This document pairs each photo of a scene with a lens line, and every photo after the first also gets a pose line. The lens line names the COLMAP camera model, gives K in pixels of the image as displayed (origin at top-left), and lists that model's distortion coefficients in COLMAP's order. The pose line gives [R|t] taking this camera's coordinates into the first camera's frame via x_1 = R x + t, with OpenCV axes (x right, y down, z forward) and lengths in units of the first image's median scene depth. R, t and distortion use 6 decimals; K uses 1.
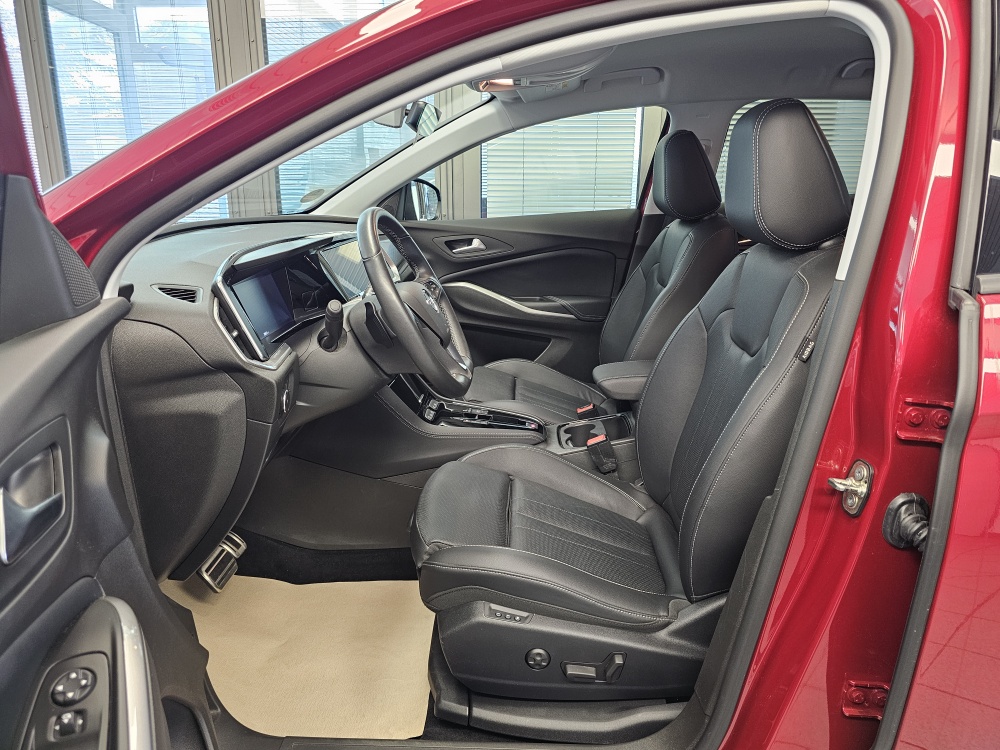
lens RADIAL K [[674.4, 0, 503.2], [0, 674.4, 371.3], [0, 0, 1]] dist [0.052785, -0.061070]
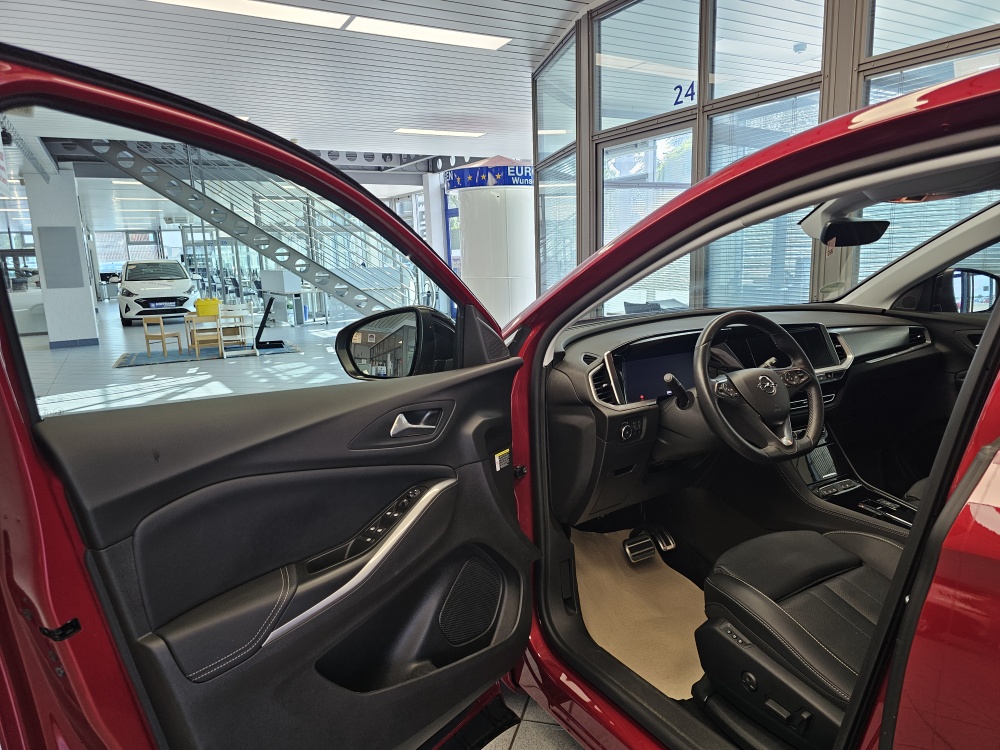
lens RADIAL K [[681.0, 0, 501.8], [0, 681.0, 397.4], [0, 0, 1]] dist [0.038940, -0.058550]
pose [[0.546976, 0.160834, -0.821553, 0.712483], [-0.204236, 0.977355, 0.055359, -0.055115], [0.811853, 0.137511, 0.567438, -0.135692]]
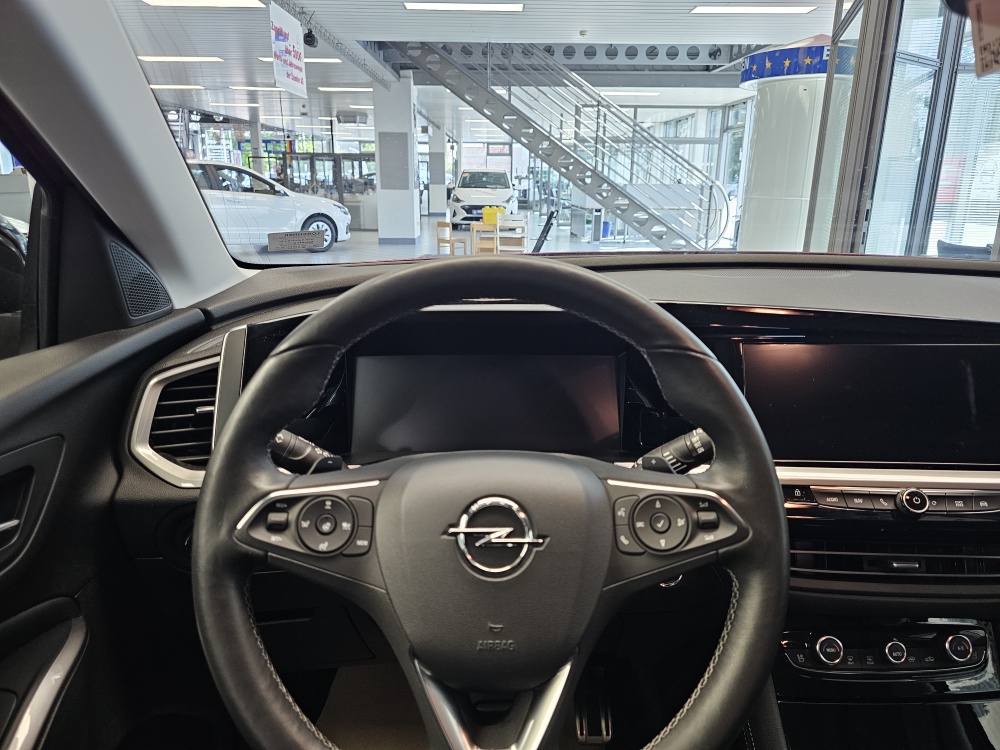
lens RADIAL K [[674.4, 0, 503.2], [0, 674.4, 371.3], [0, 0, 1]] dist [0.052785, -0.061070]
pose [[0.057995, 0.279389, -0.958425, 0.212972], [-0.285018, 0.924717, 0.252316, -0.285260], [0.956766, 0.258535, 0.133260, 0.981084]]
